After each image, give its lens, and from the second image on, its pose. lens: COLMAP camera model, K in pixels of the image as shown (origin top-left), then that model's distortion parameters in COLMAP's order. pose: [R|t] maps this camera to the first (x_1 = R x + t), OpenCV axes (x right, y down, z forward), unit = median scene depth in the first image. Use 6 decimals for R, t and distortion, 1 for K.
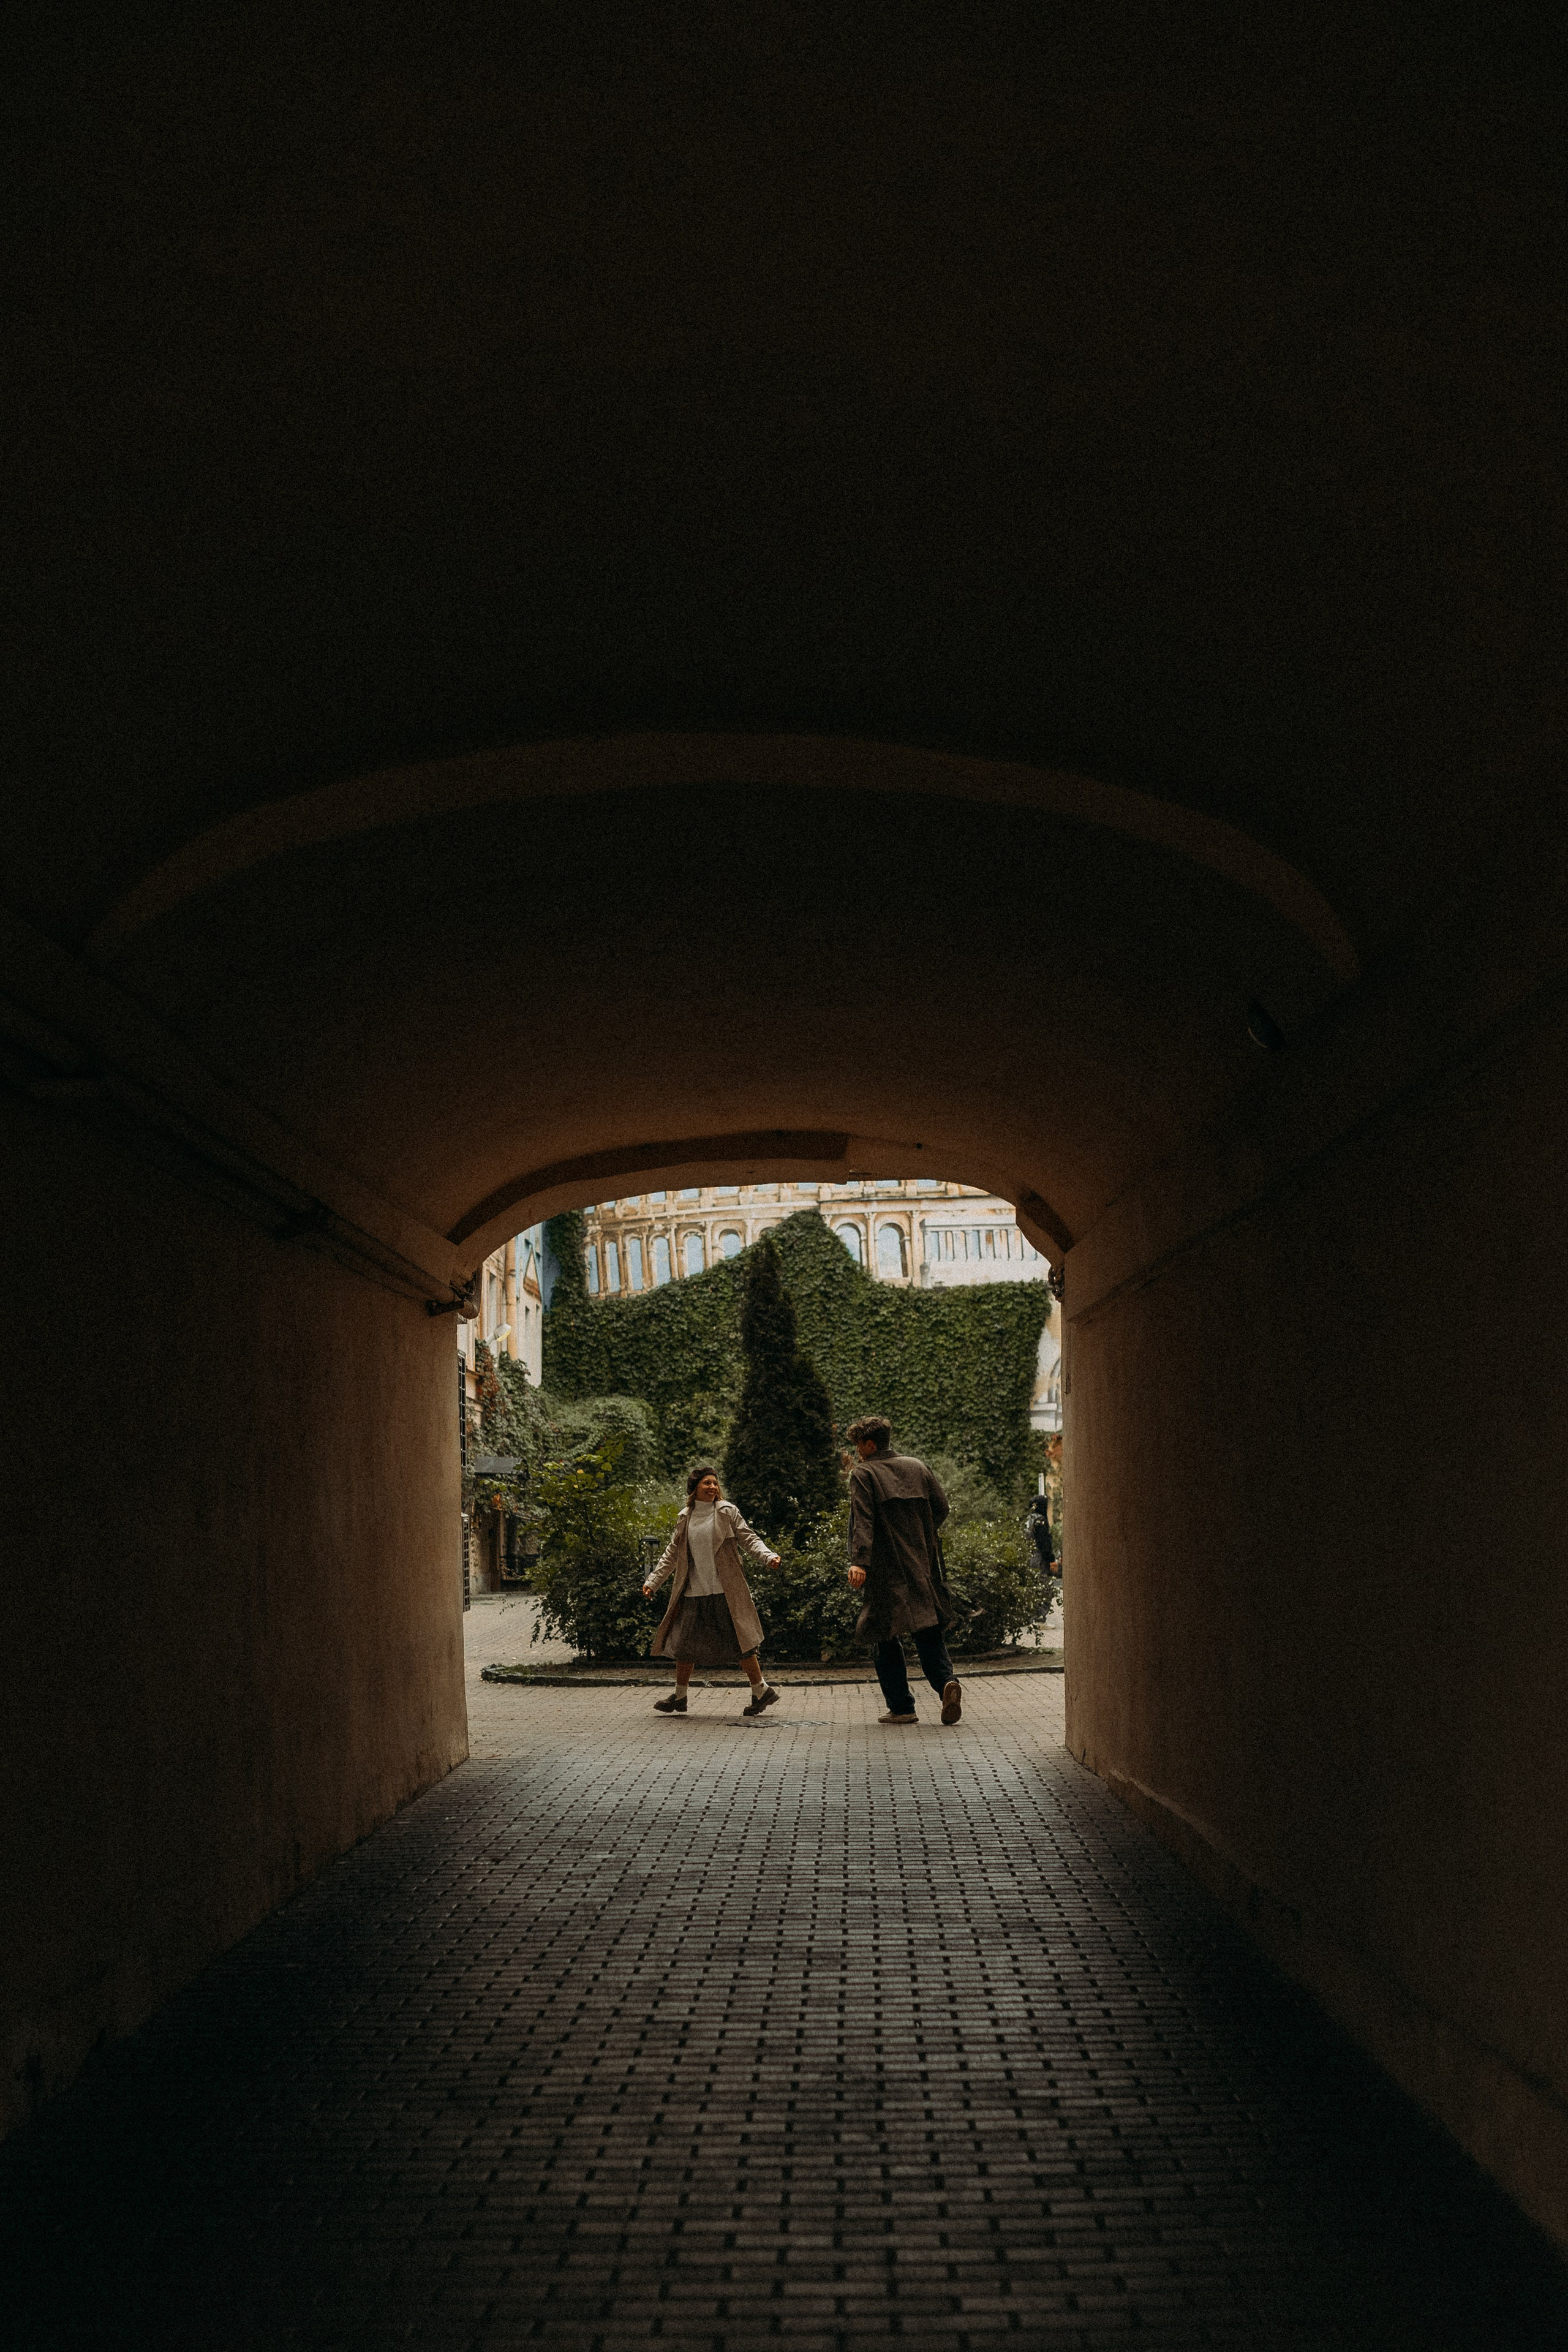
lens RADIAL K [[2455.0, 0, 784.0], [0, 2455.0, 1176.0], [0, 0, 1]] dist [-0.080673, -0.002573]
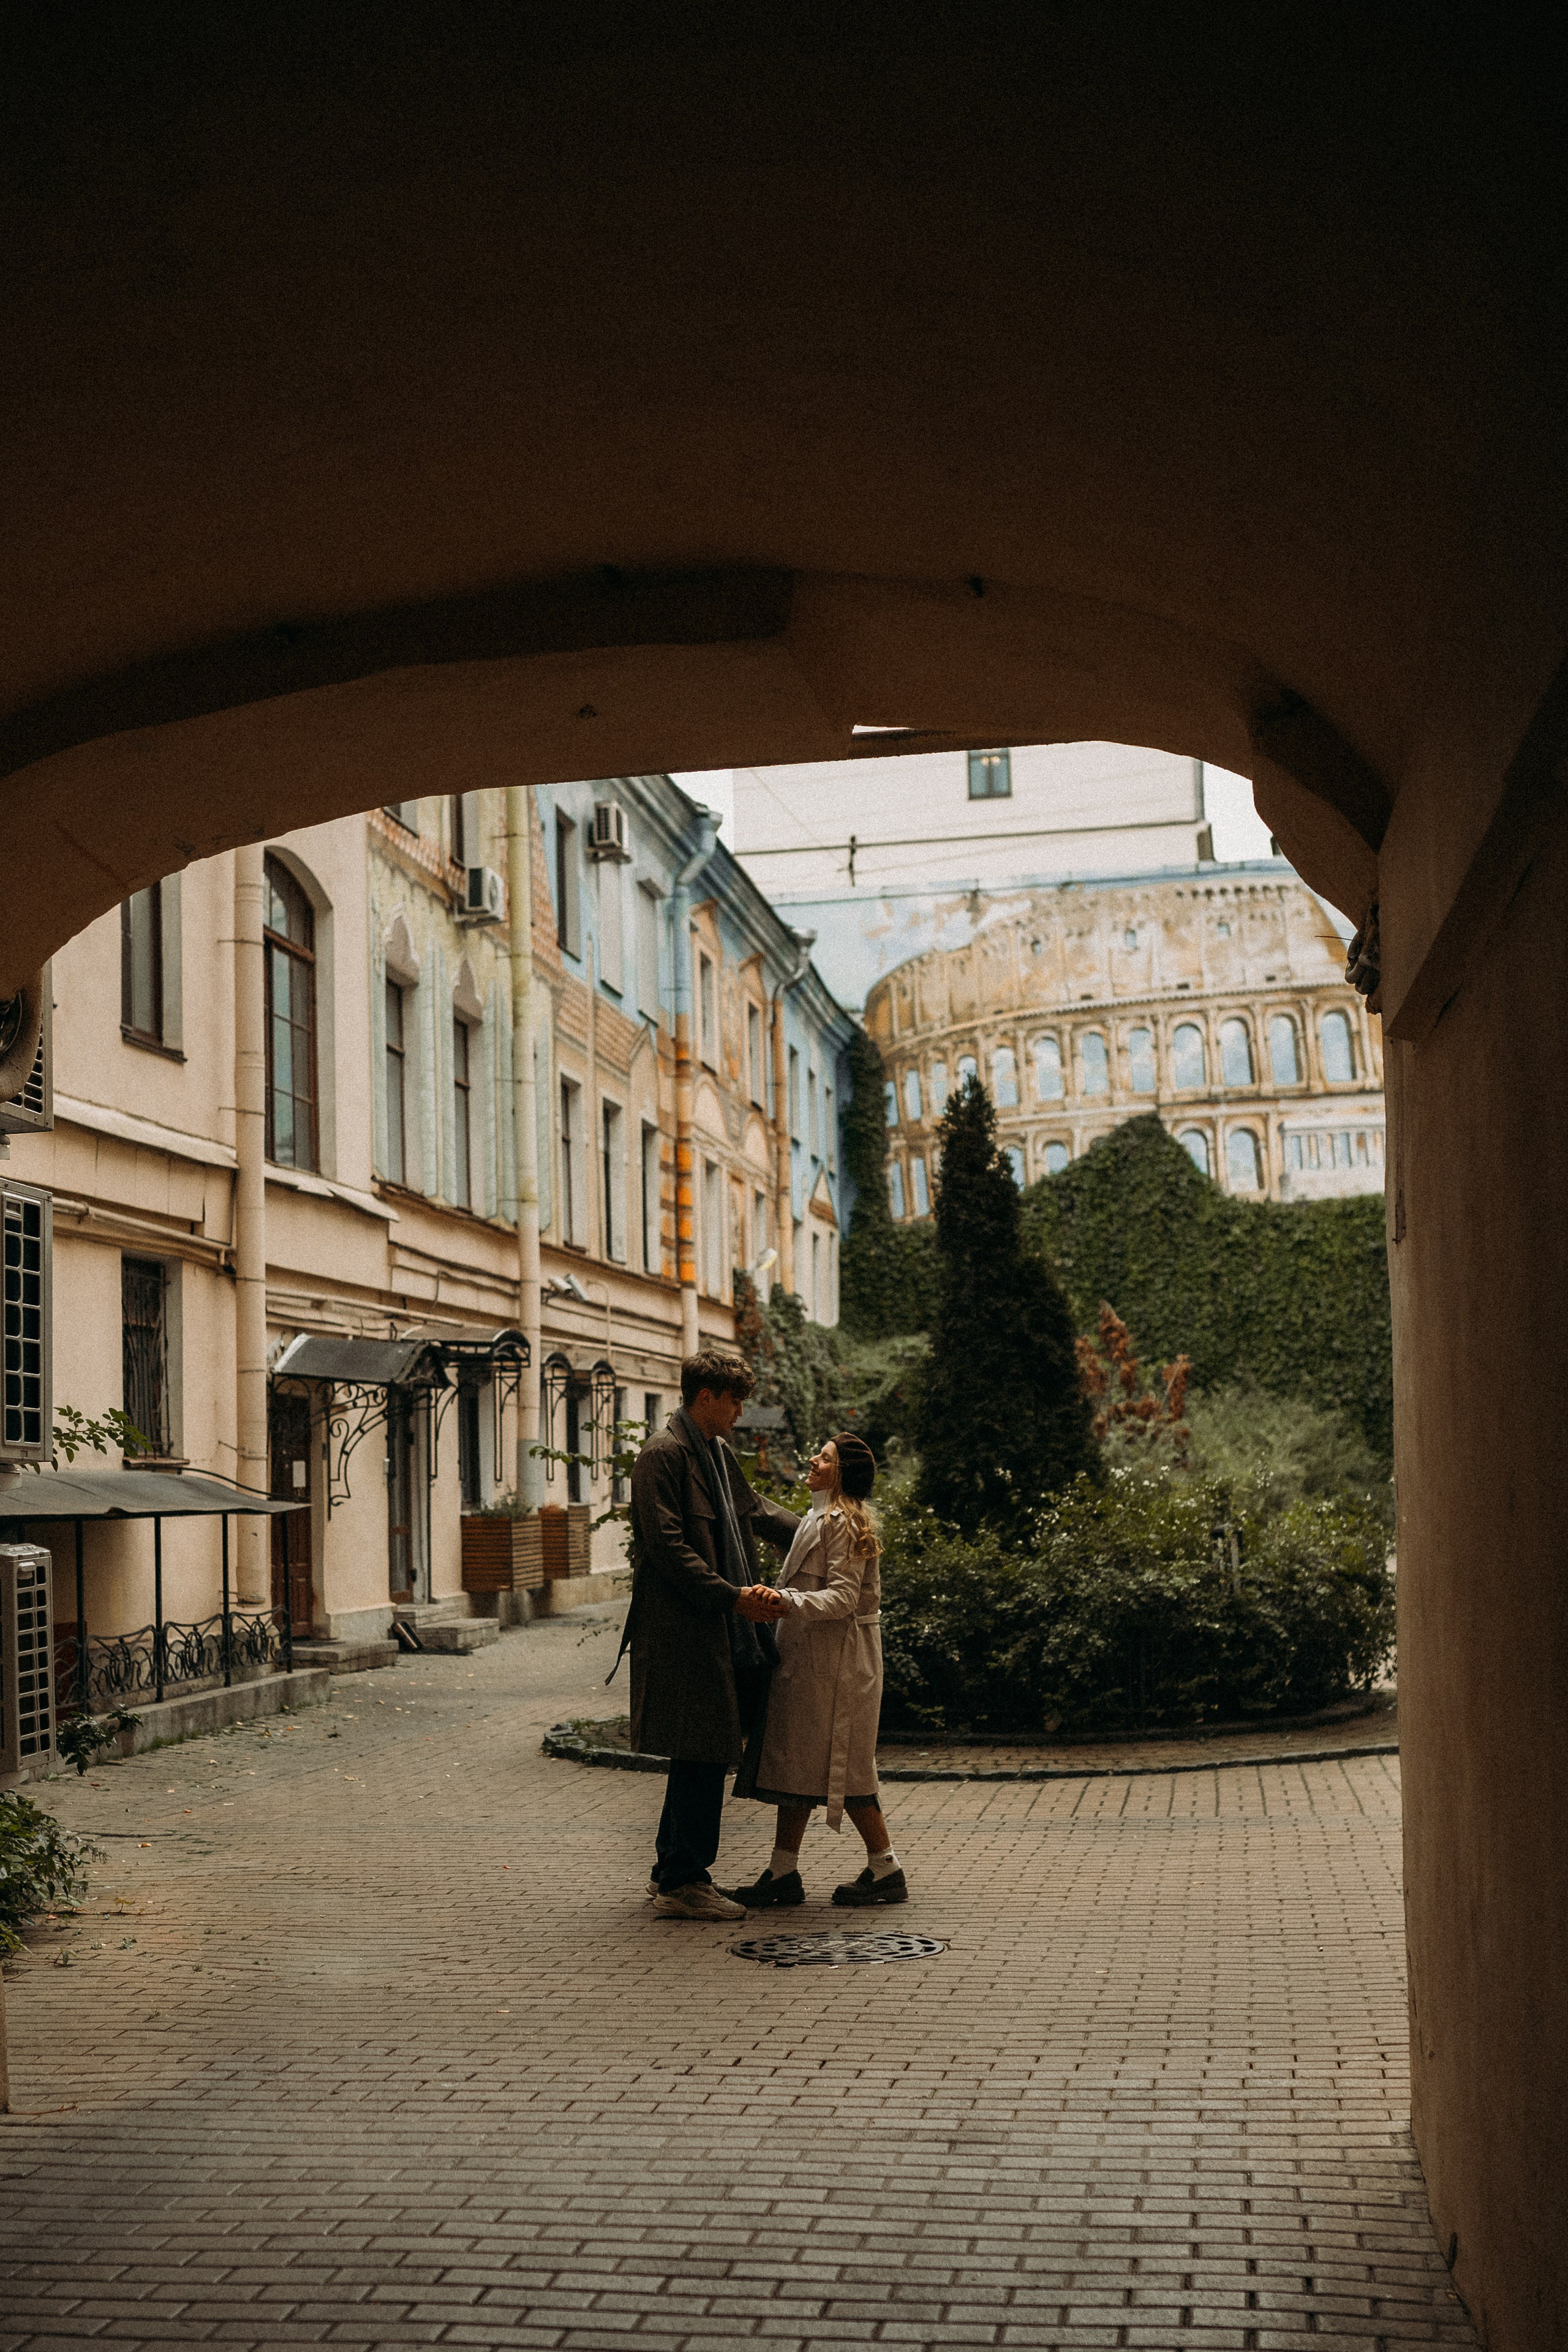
lens RADIAL K [[2455.0, 0, 784.0], [0, 2455.0, 1176.0], [0, 0, 1]] dist [-0.080673, -0.002573]
pose [[0.987497, -0.025584, -0.155551, 0.018426], [0.028916, 0.999398, 0.019196, 0.015620], [0.154966, -0.023454, 0.987641, 0.138537]]
